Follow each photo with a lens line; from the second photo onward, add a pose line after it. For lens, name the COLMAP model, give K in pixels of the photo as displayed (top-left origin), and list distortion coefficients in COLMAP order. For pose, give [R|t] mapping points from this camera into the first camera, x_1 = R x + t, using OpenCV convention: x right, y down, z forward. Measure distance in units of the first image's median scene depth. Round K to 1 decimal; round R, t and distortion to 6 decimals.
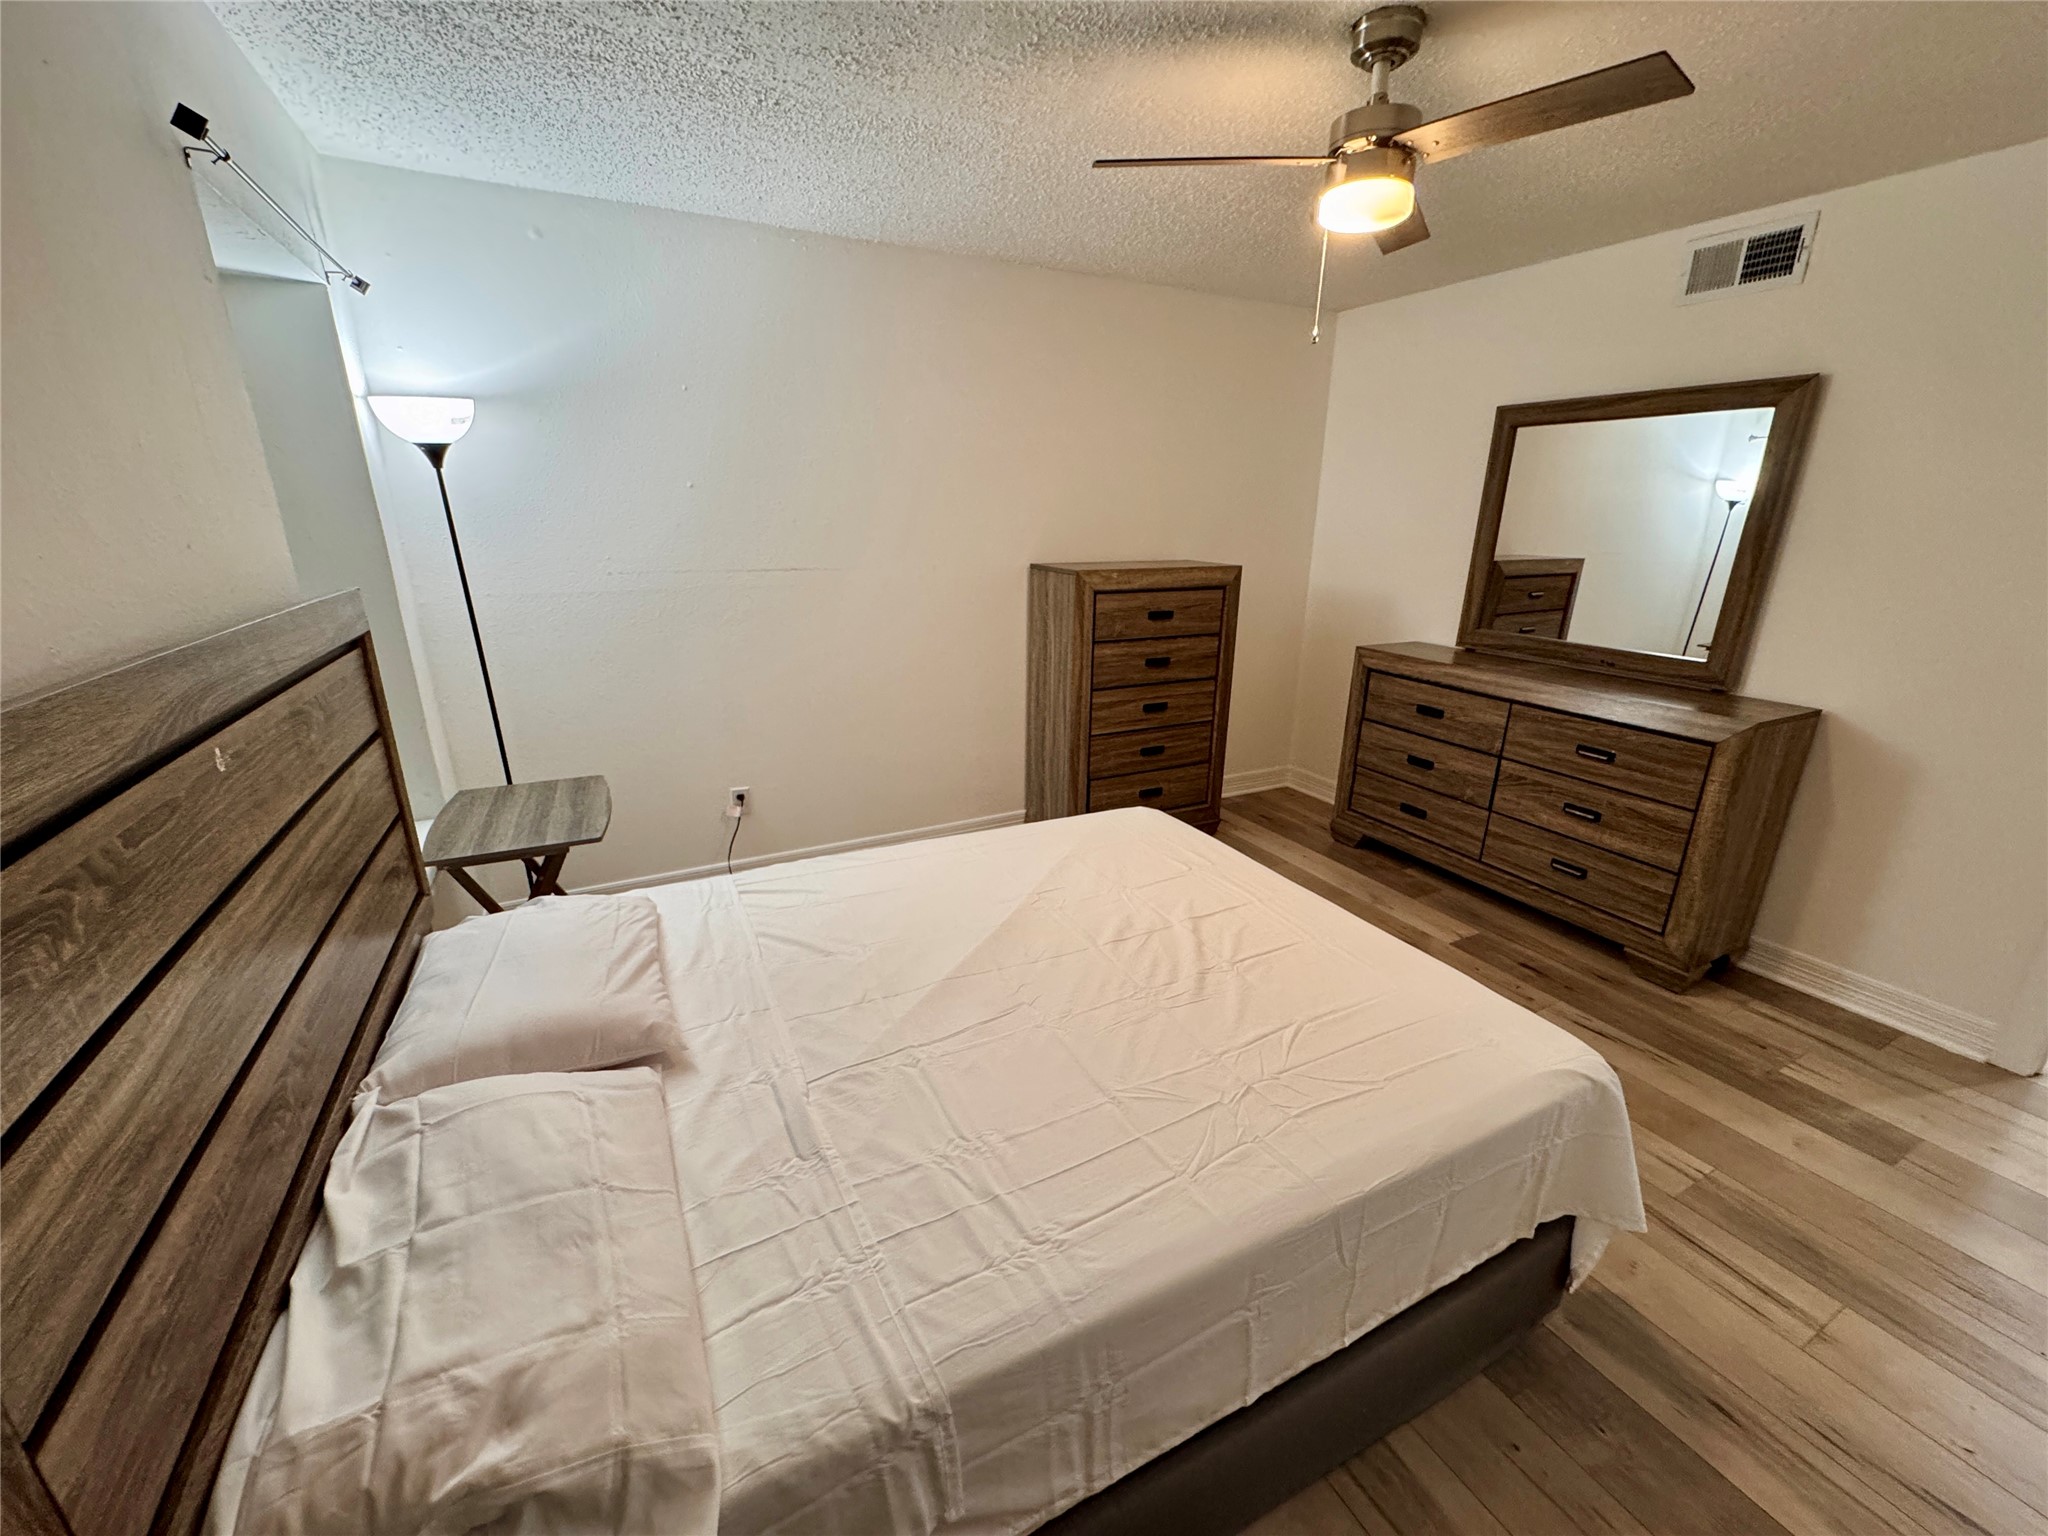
lens RADIAL K [[818.6, 0, 1021.8], [0, 818.6, 771.2], [0, 0, 1]] dist [-0.002400, 0.000119]
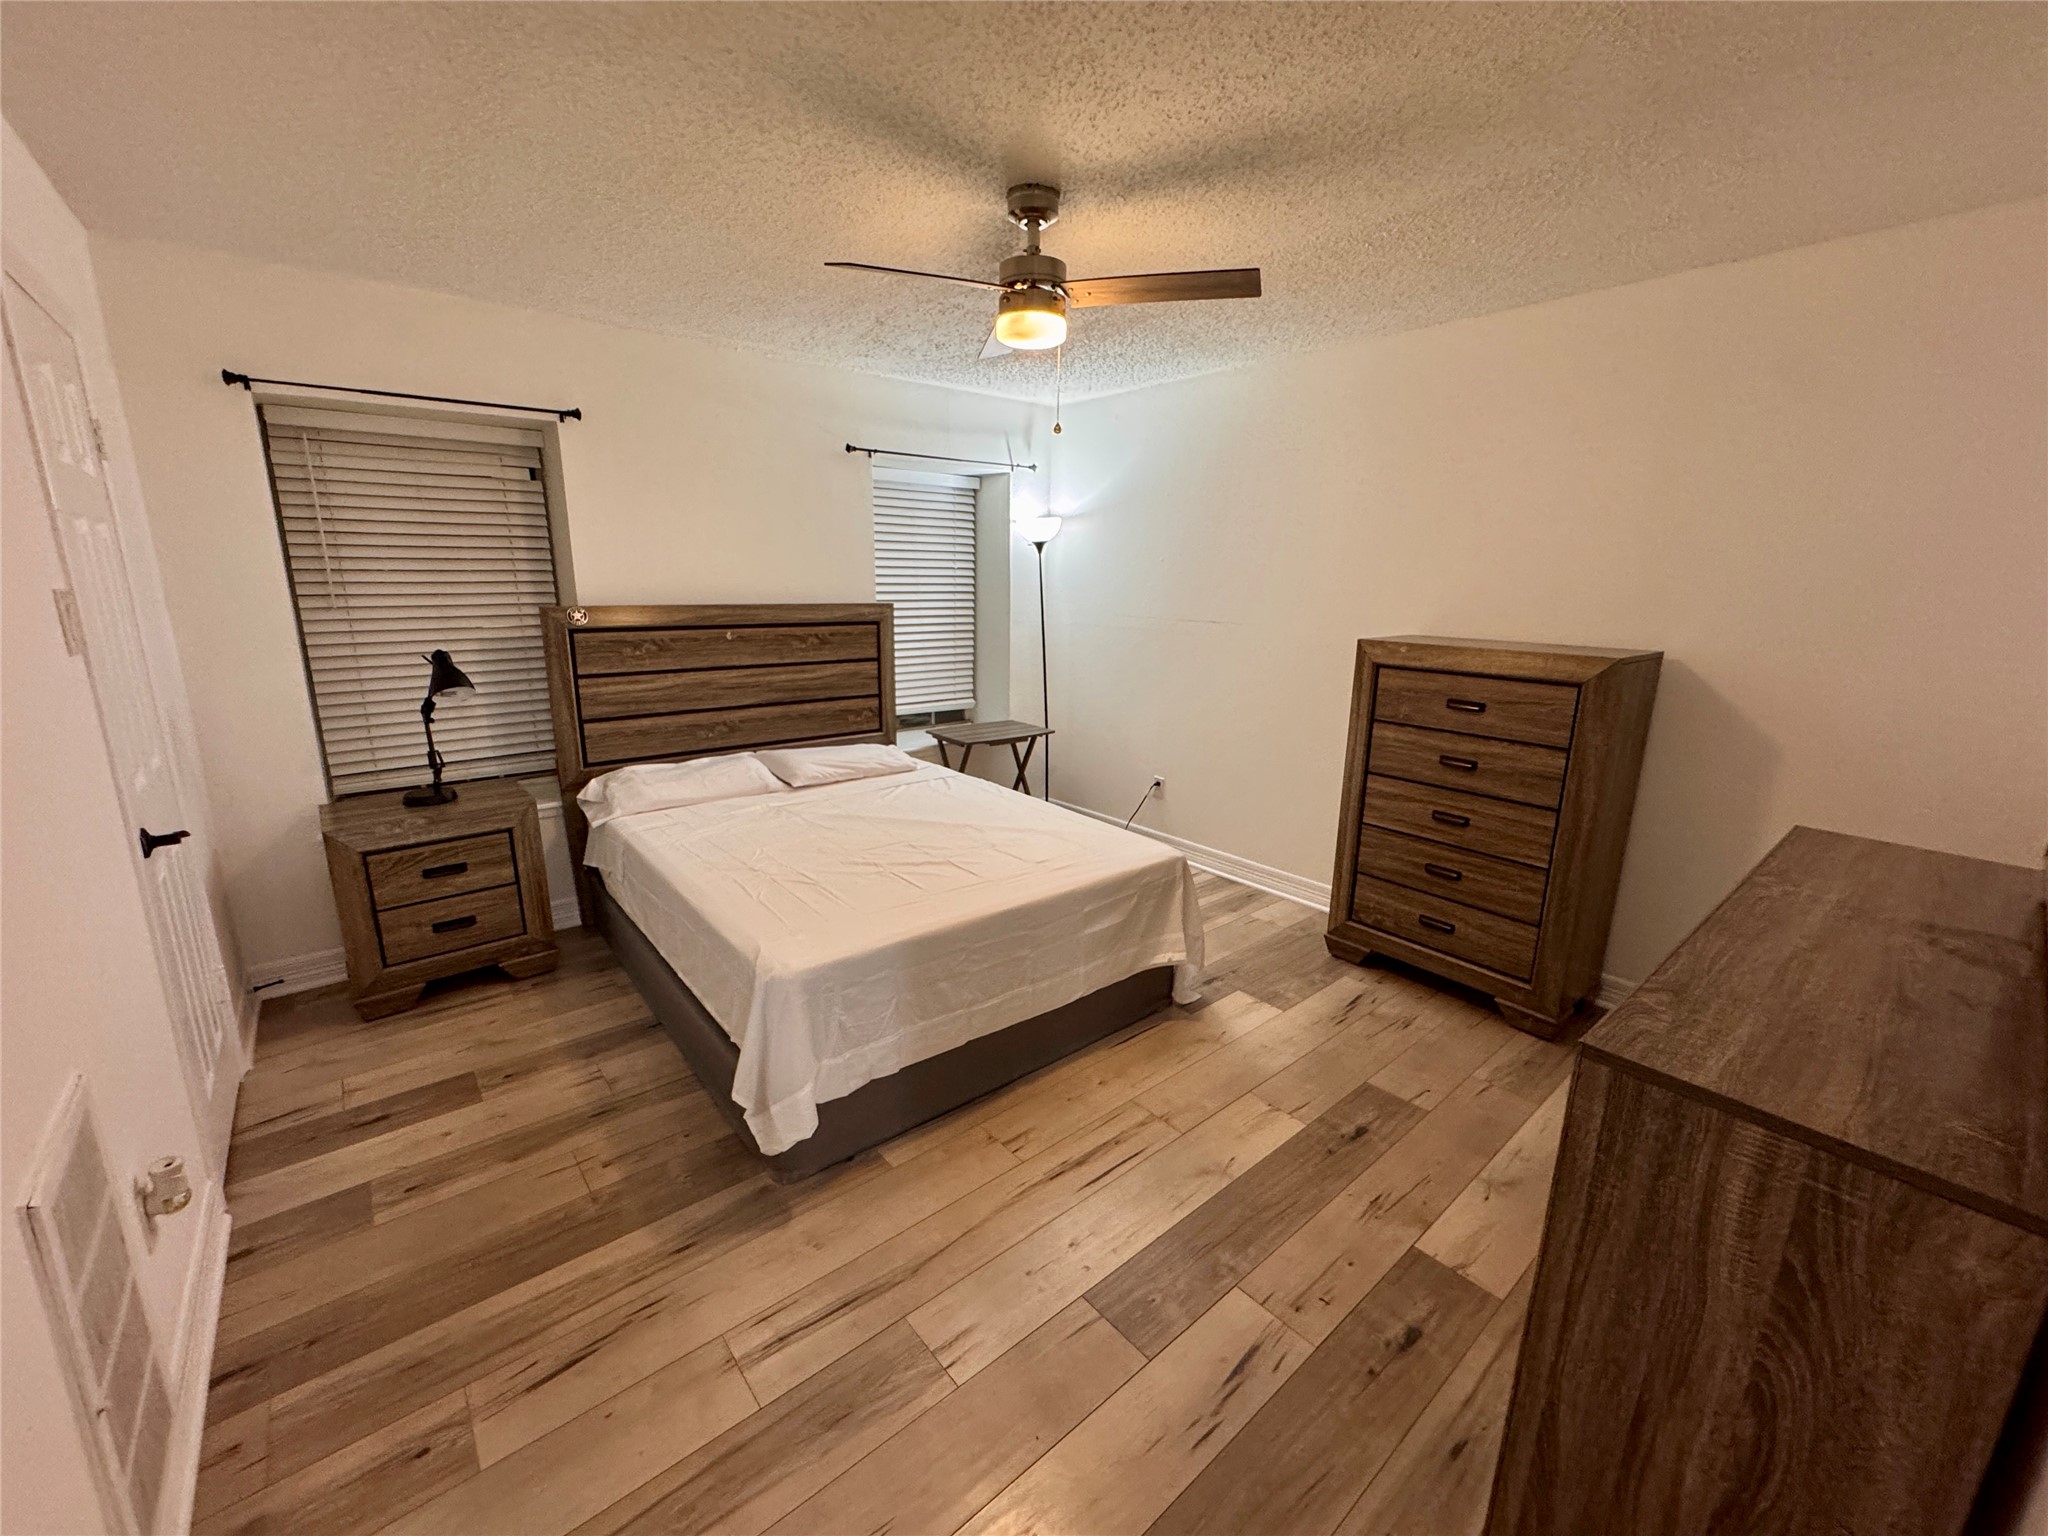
lens RADIAL K [[818.9, 0, 1021.4], [0, 818.9, 771.5], [0, 0, 1]] dist [-0.002766, 0.000606]
pose [[0.218573, 0.227011, -0.949048, 0.881729], [-0.297034, 0.941890, 0.156890, -0.131830], [0.929514, 0.247608, 0.273302, 0.411076]]
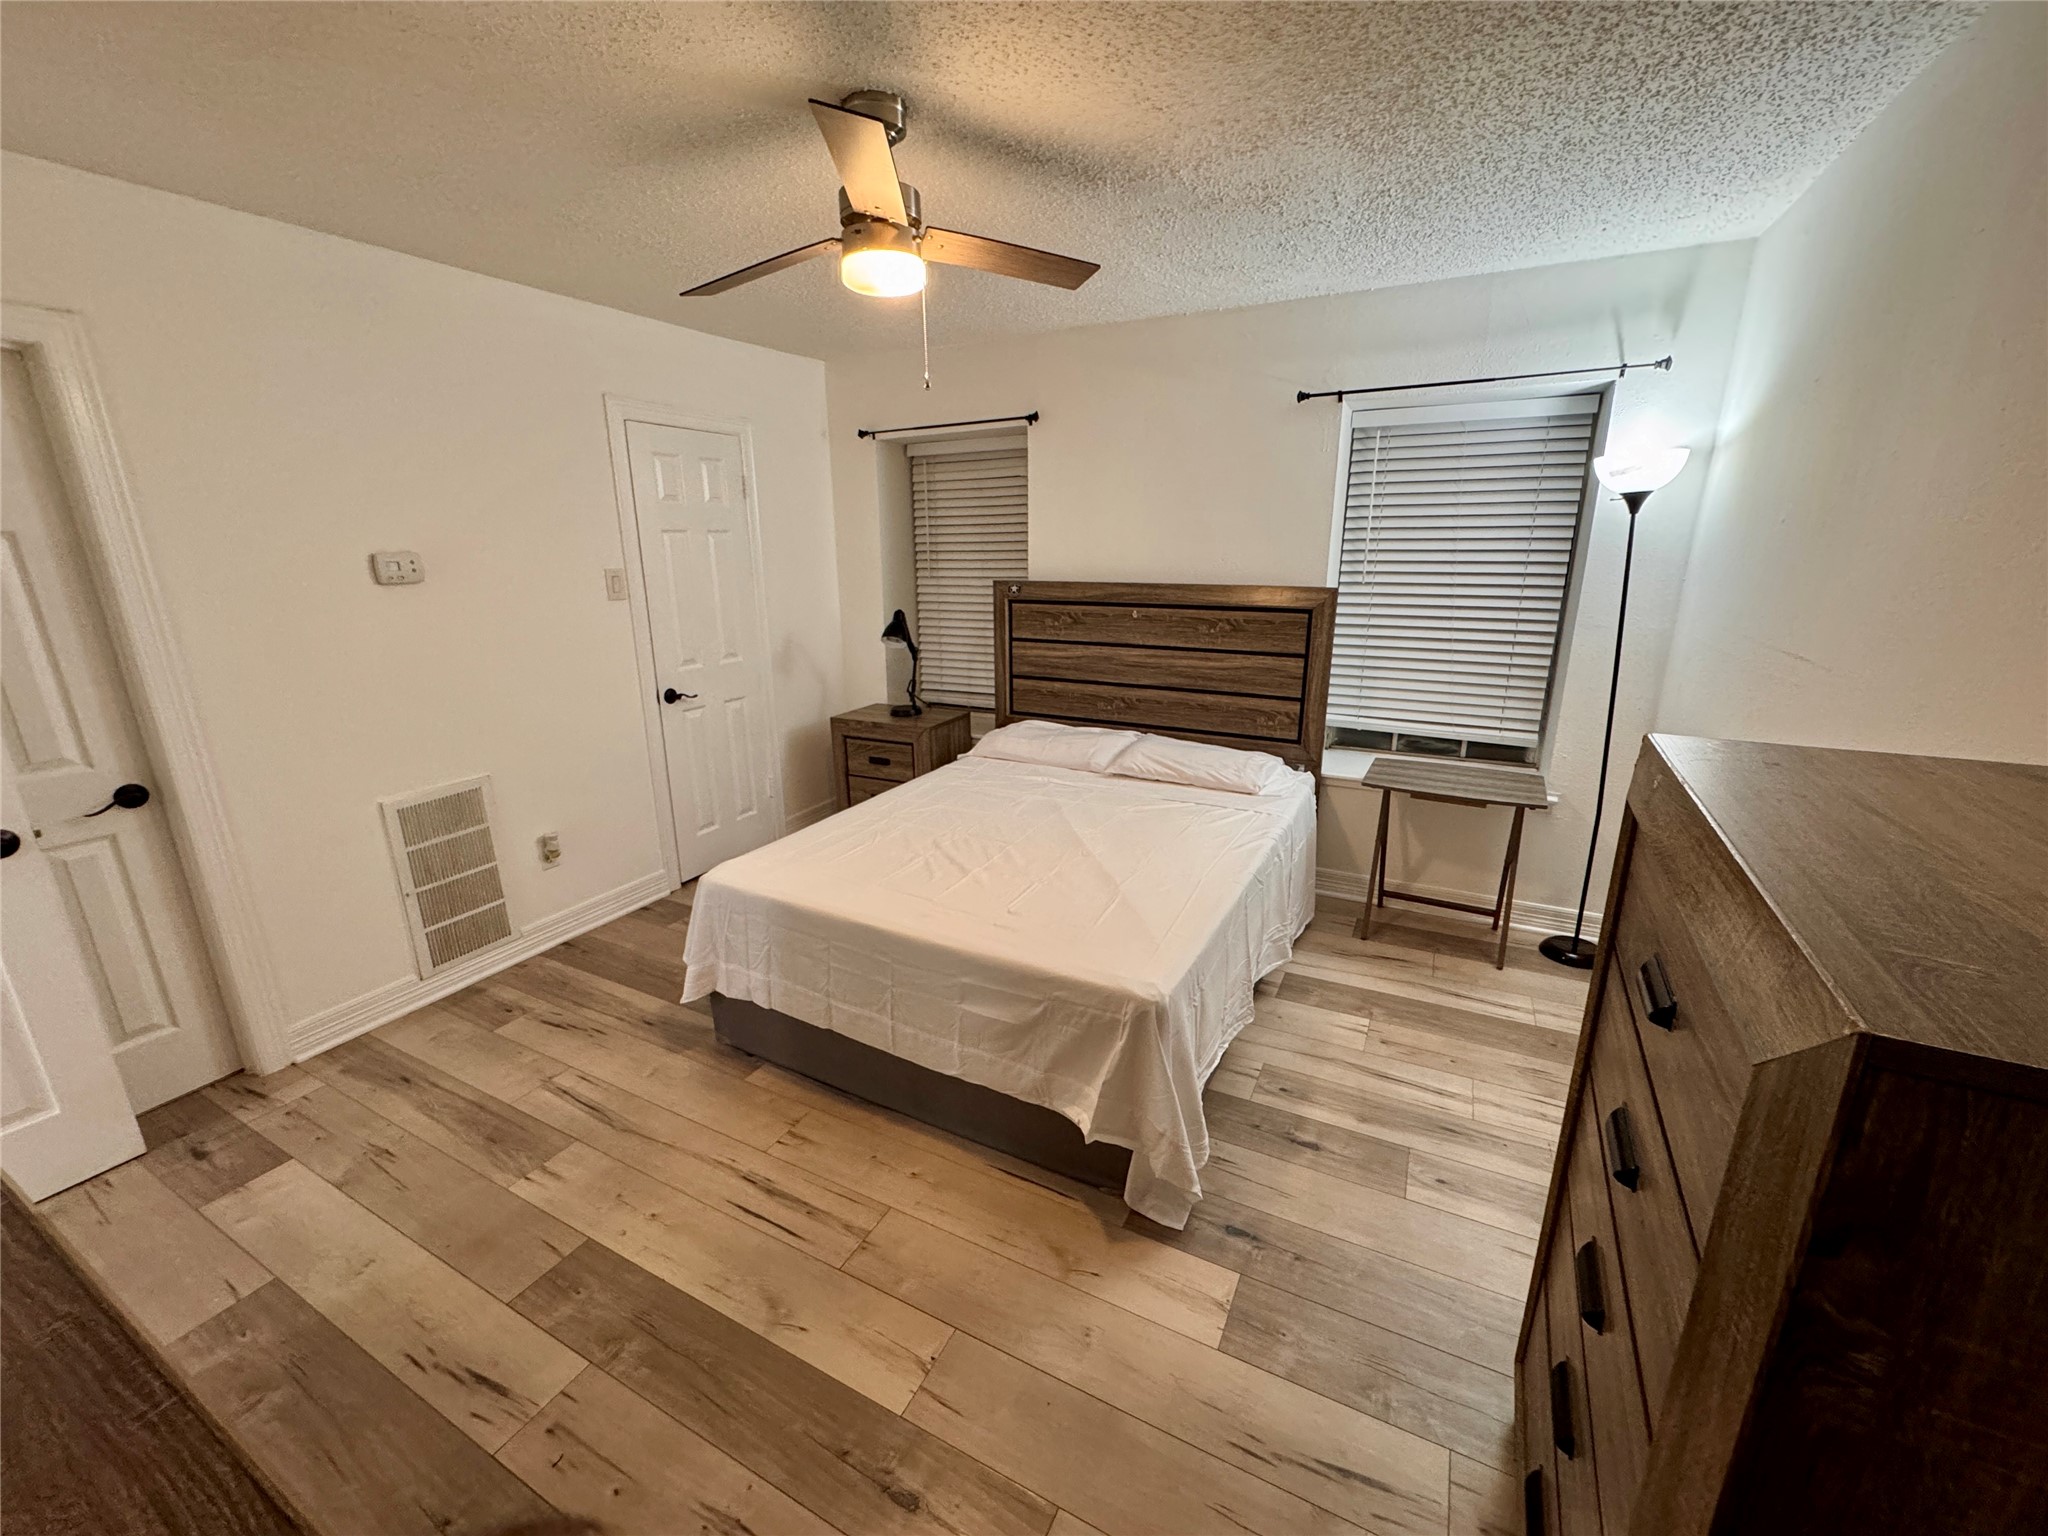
lens RADIAL K [[818.9, 0, 1021.4], [0, 818.9, 771.5], [0, 0, 1]] dist [-0.002766, 0.000606]
pose [[-0.818846, 0.162646, -0.550488, 0.474957], [-0.161648, 0.854865, 0.493027, -0.356735], [0.550782, 0.492699, -0.673711, 1.076710]]
